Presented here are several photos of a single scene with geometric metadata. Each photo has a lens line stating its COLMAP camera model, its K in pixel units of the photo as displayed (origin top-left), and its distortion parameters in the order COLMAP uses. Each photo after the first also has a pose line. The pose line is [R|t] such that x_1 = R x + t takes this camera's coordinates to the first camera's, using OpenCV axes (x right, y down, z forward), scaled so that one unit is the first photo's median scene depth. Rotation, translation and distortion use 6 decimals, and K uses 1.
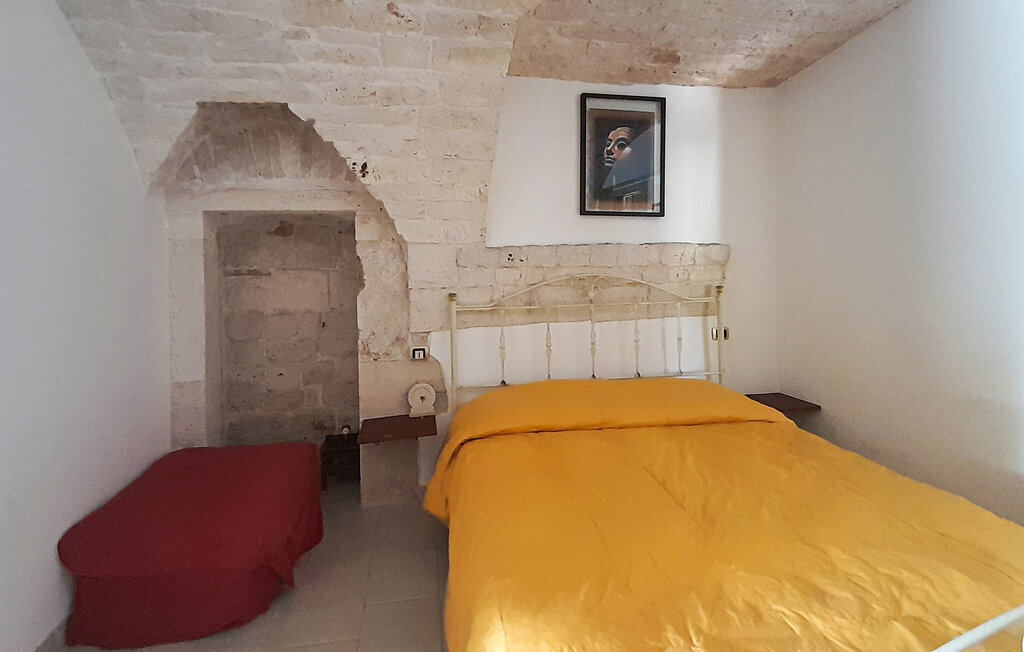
lens RADIAL K [[428.4, 0, 483.5], [0, 428.4, 320.9], [0, 0, 1]] dist [0.000946, -0.007277]
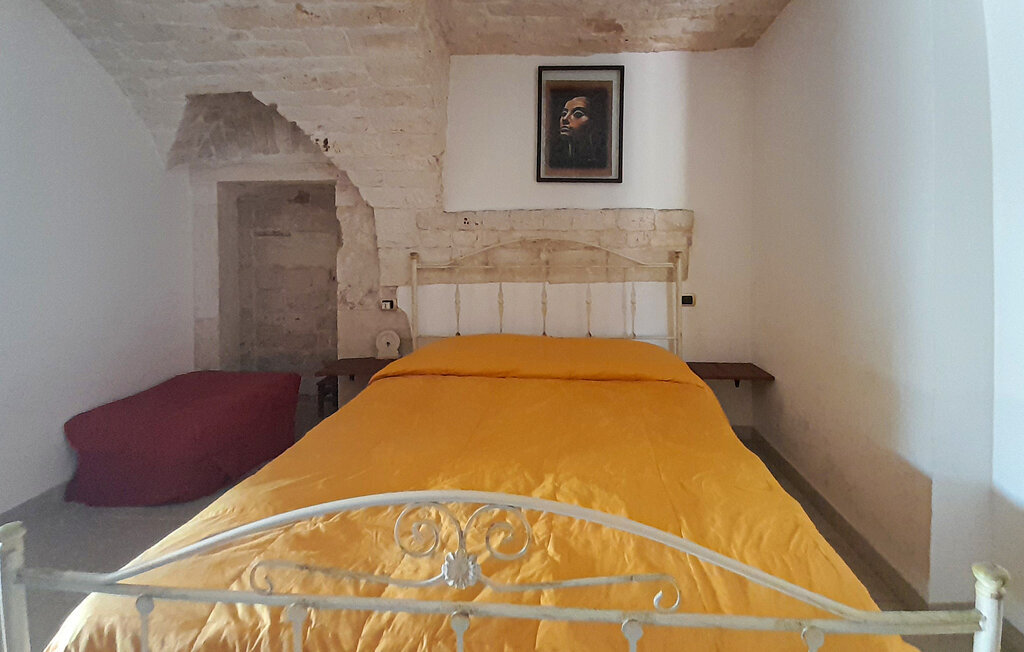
lens RADIAL K [[407.5, 0, 509.6], [0, 407.5, 297.3], [0, 0, 1]] dist [0.000947, -0.008450]
pose [[0.982782, 0.038989, -0.180609, 0.366817], [-0.035507, 0.999117, 0.022475, 0.020048], [0.181326, -0.015675, 0.983298, -0.015072]]
